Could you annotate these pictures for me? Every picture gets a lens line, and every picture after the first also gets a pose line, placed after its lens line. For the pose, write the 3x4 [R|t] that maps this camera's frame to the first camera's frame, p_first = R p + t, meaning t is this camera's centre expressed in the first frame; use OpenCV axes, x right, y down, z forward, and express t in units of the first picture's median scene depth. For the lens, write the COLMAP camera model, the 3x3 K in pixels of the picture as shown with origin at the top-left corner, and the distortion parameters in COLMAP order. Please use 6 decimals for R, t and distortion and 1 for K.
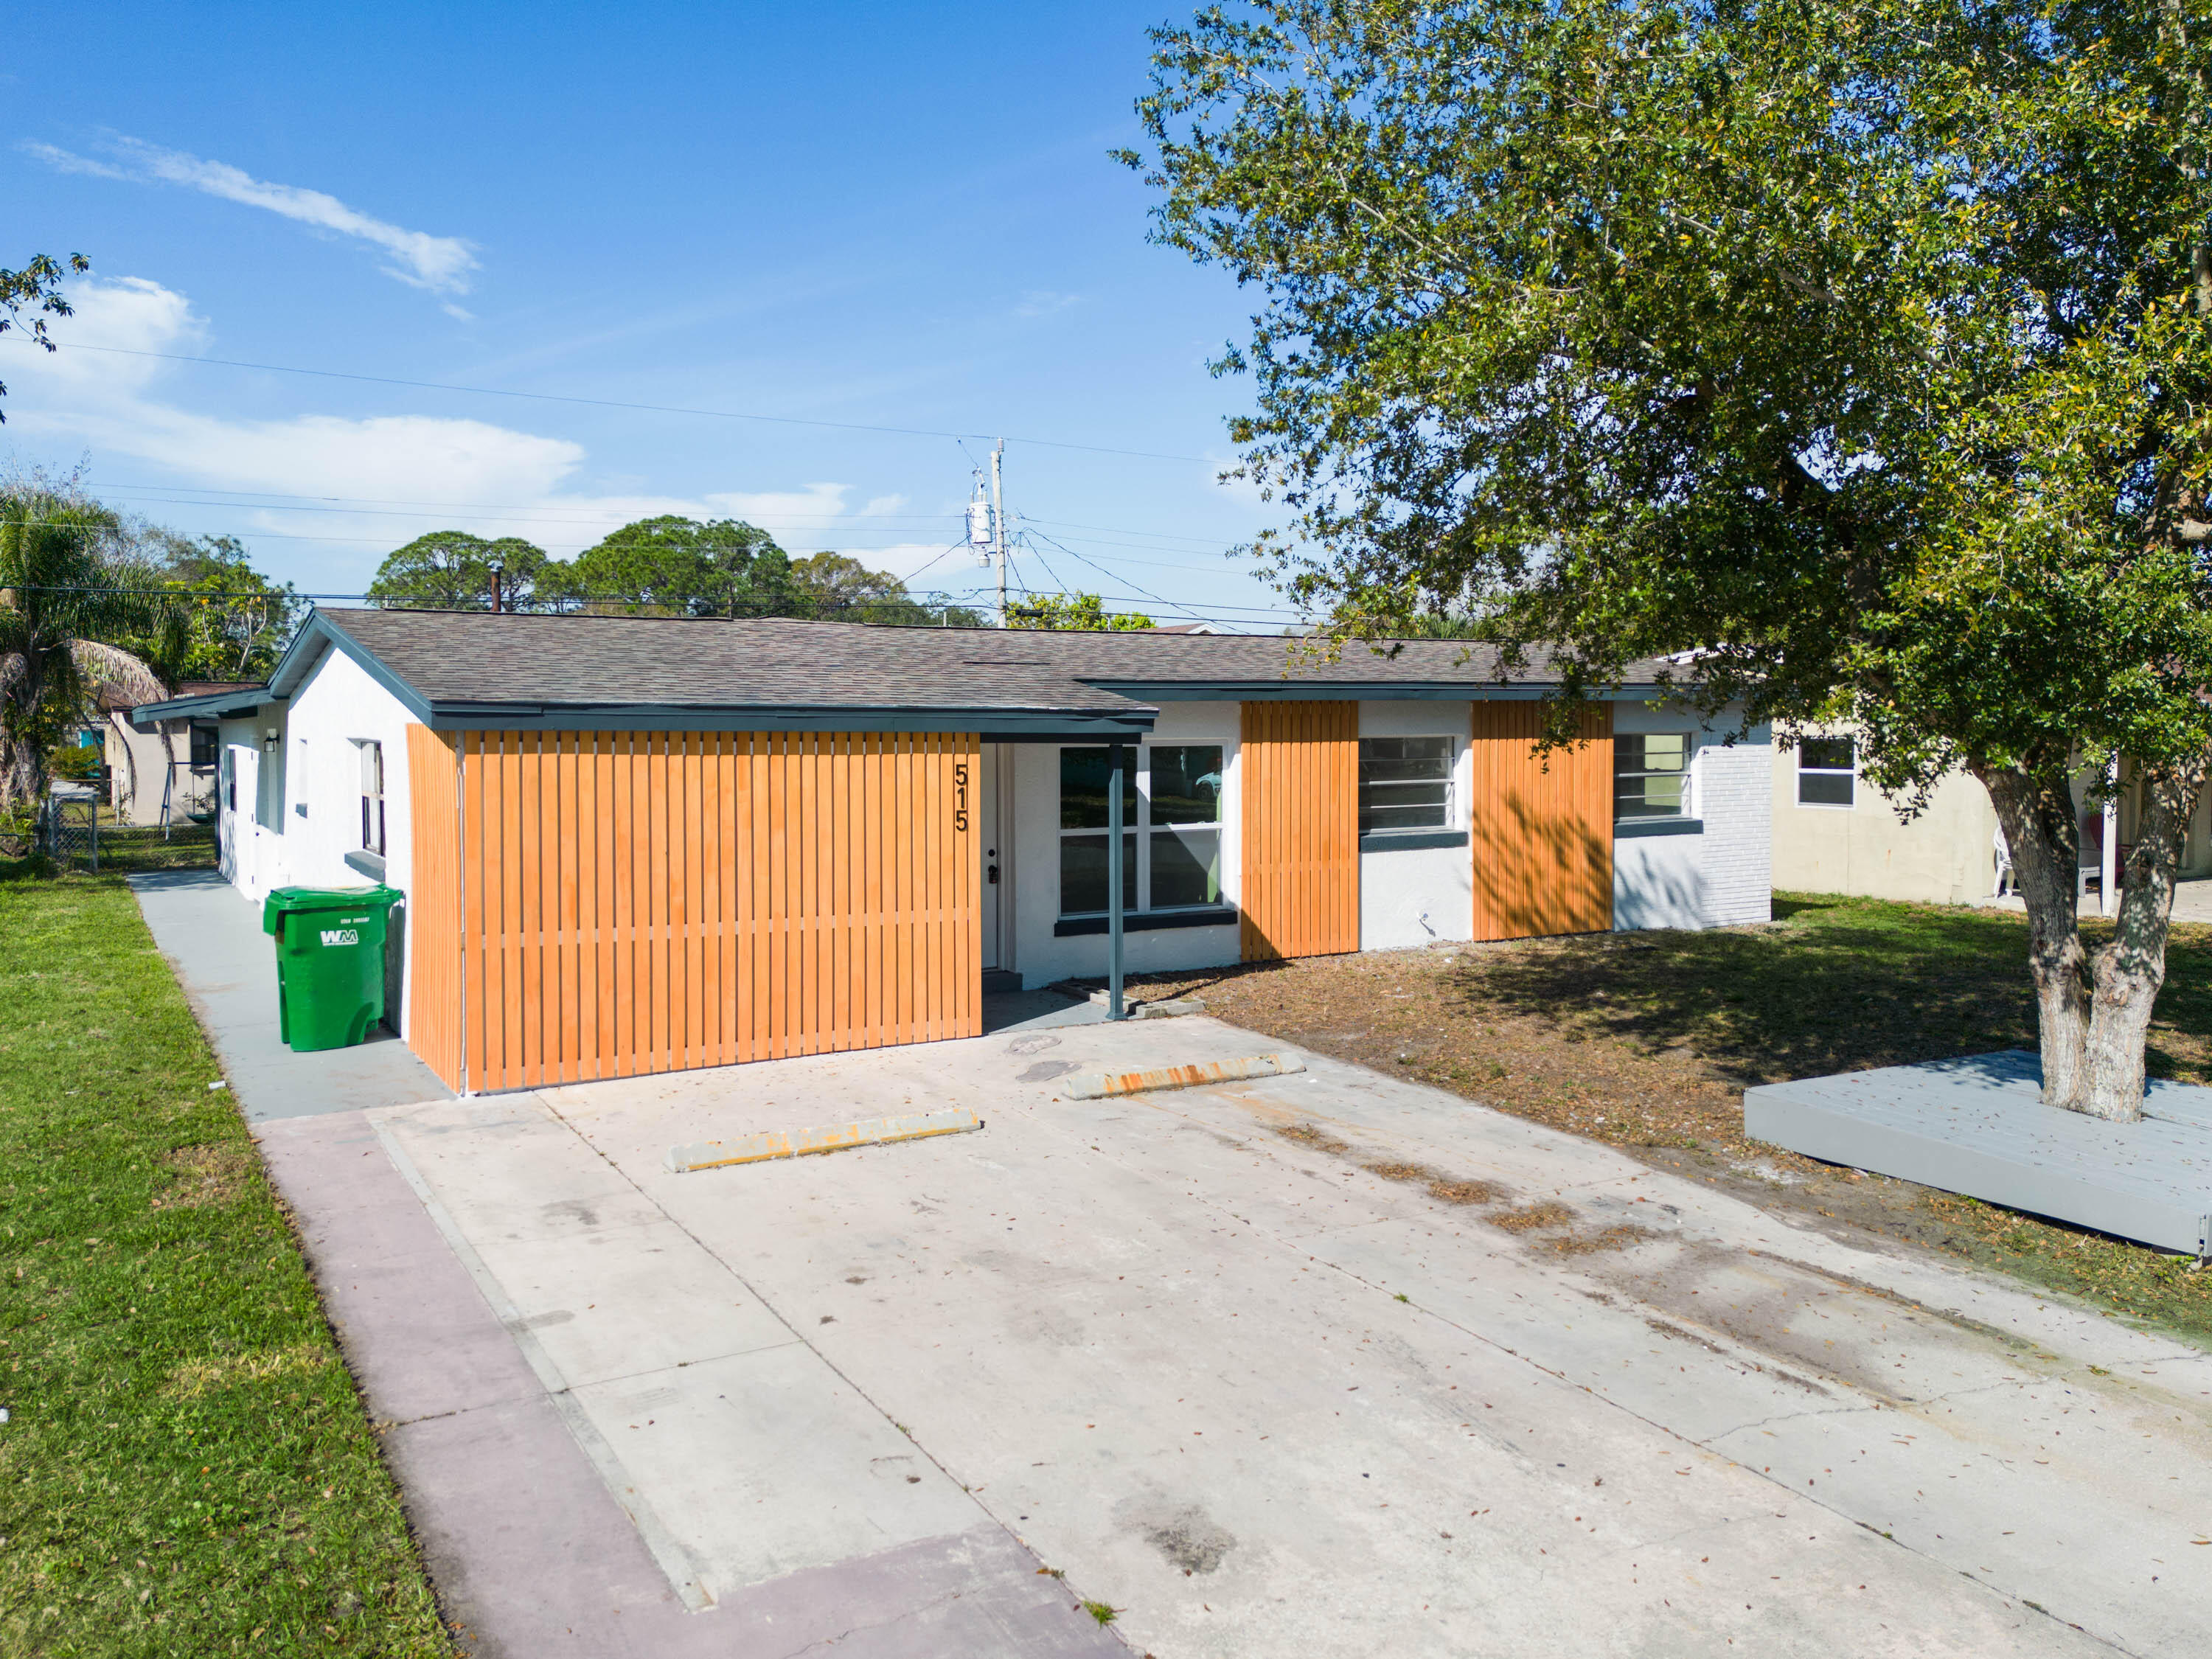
lens RADIAL K [[1511.6, 0, 1106.0], [0, 1511.6, 829.5], [0, 0, 1]] dist [0.047236, 0.000316]
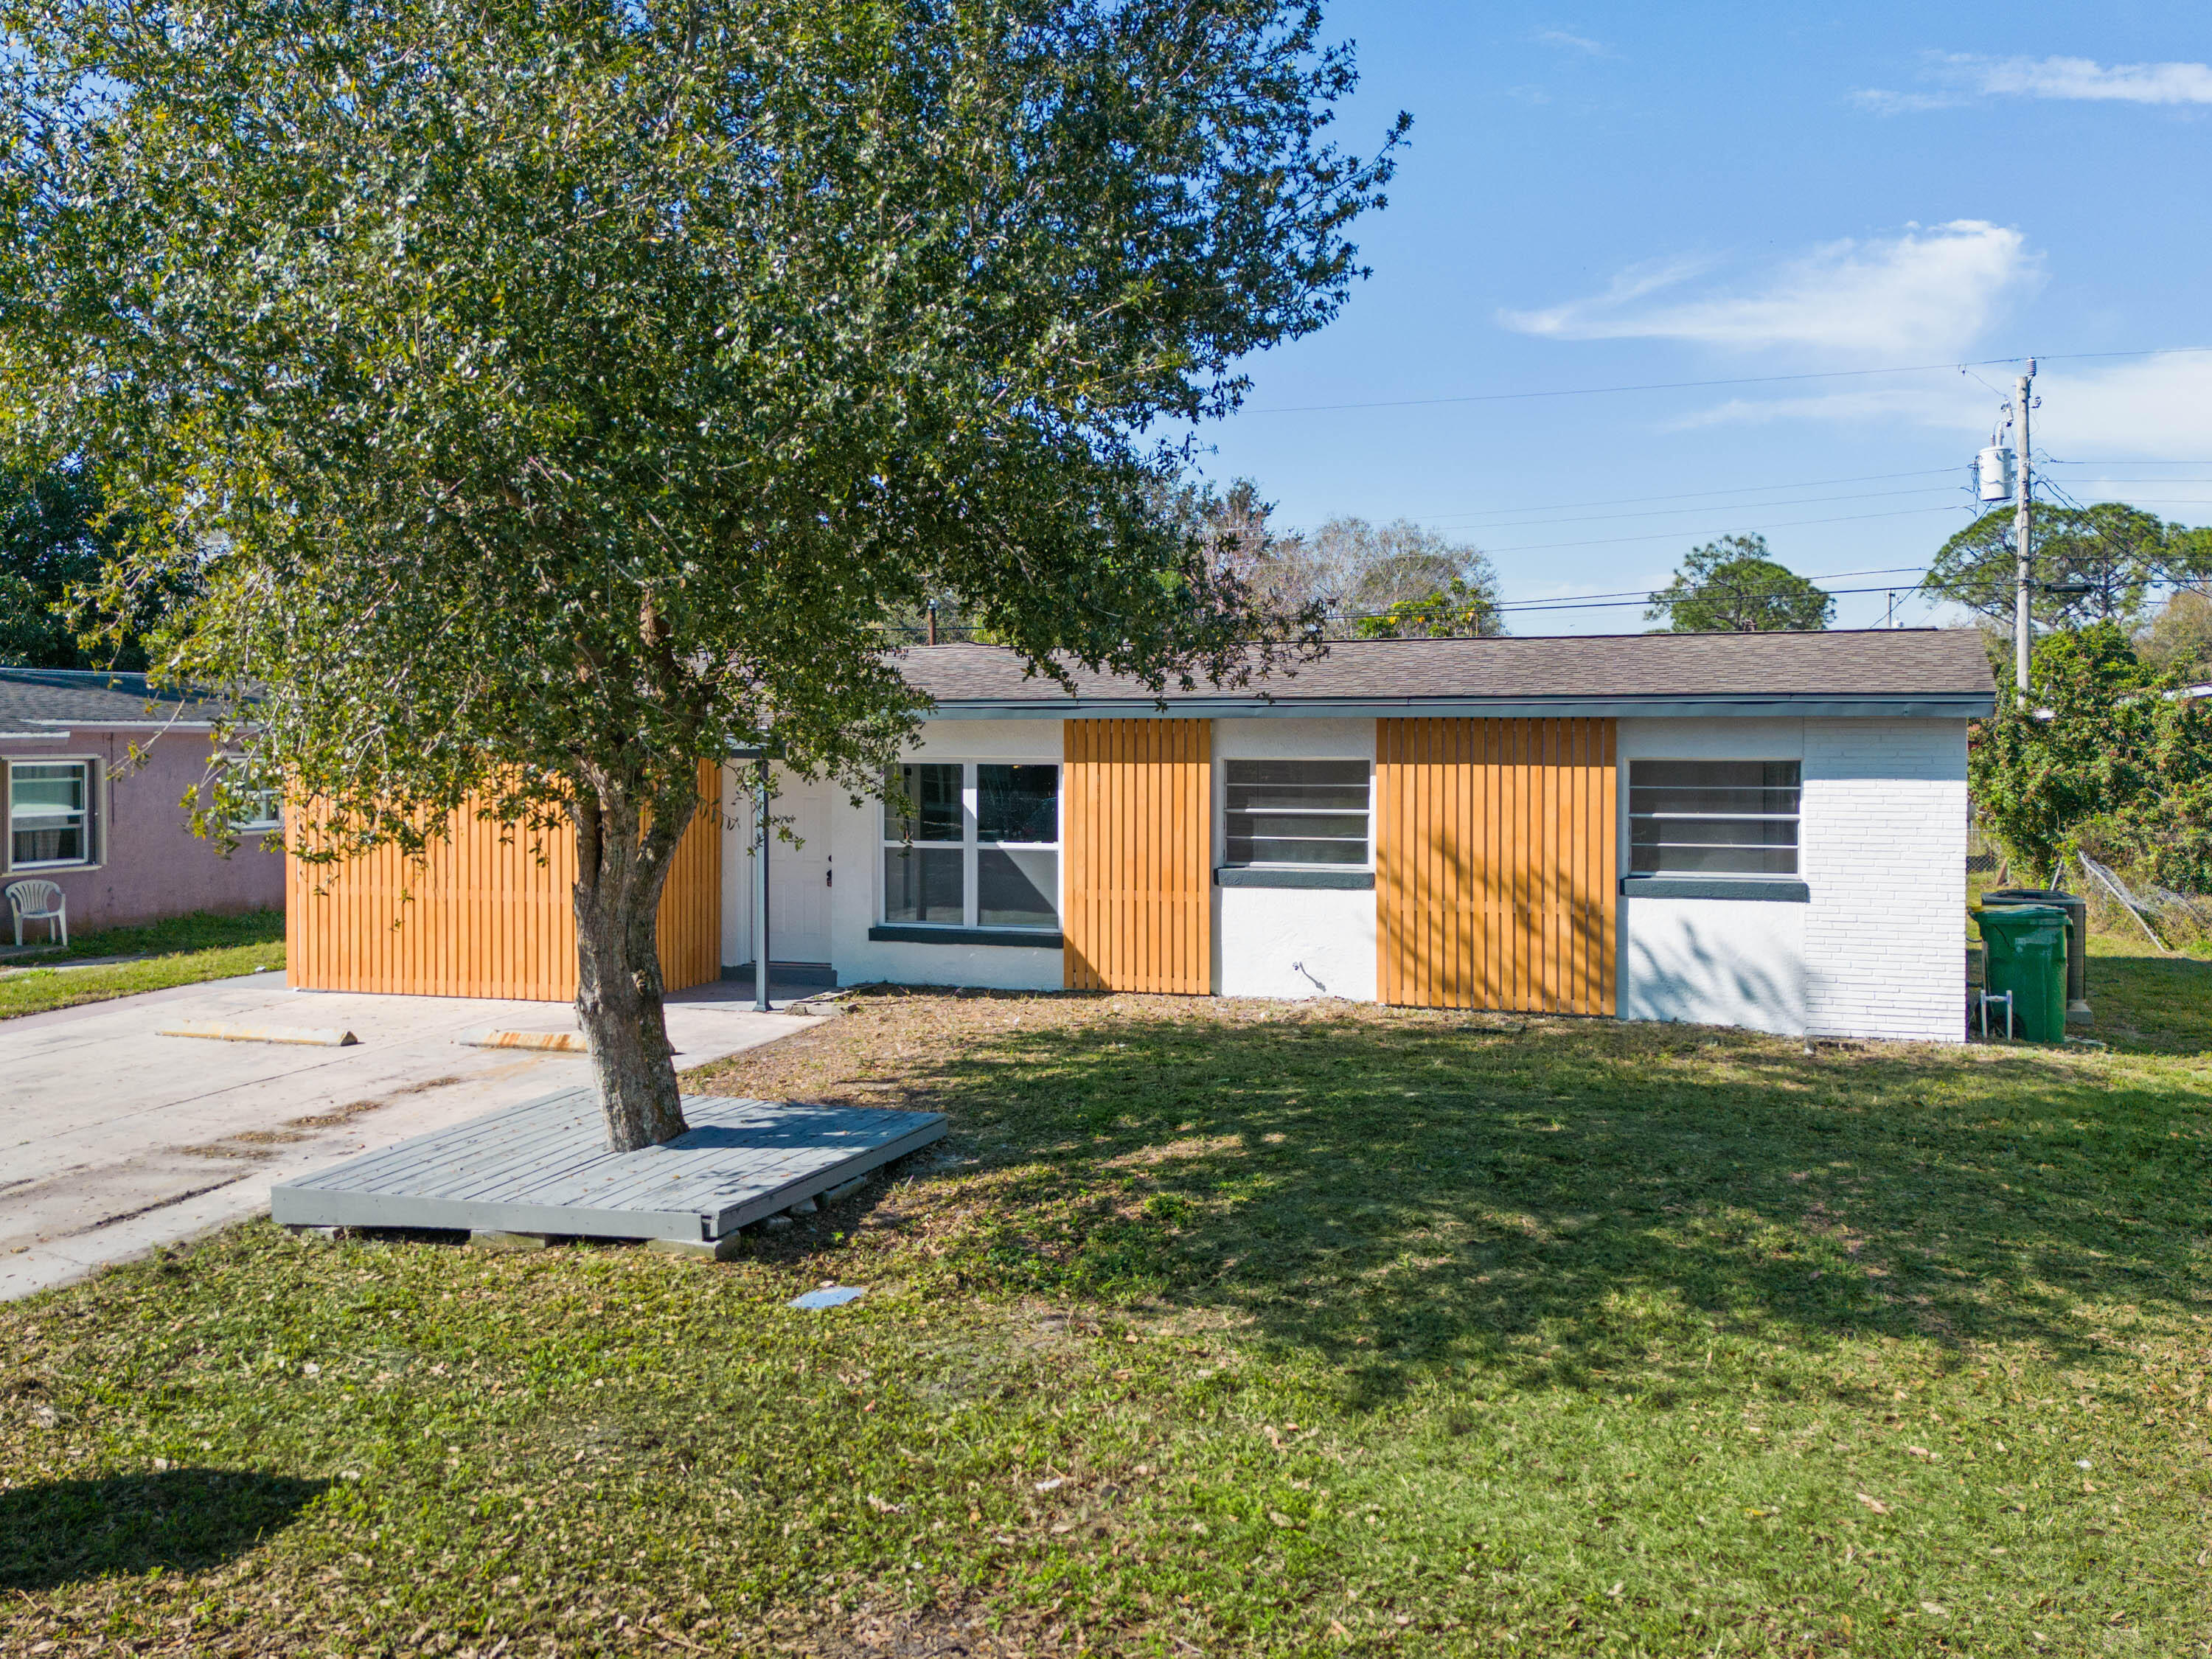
lens RADIAL K [[1511.6, 0, 1106.0], [0, 1511.6, 829.5], [0, 0, 1]] dist [0.047236, 0.000316]
pose [[0.696216, 0.046355, -0.716334, 0.735234], [-0.052492, 0.998529, 0.013599, -0.026640], [0.715911, 0.028134, 0.697625, 0.316556]]
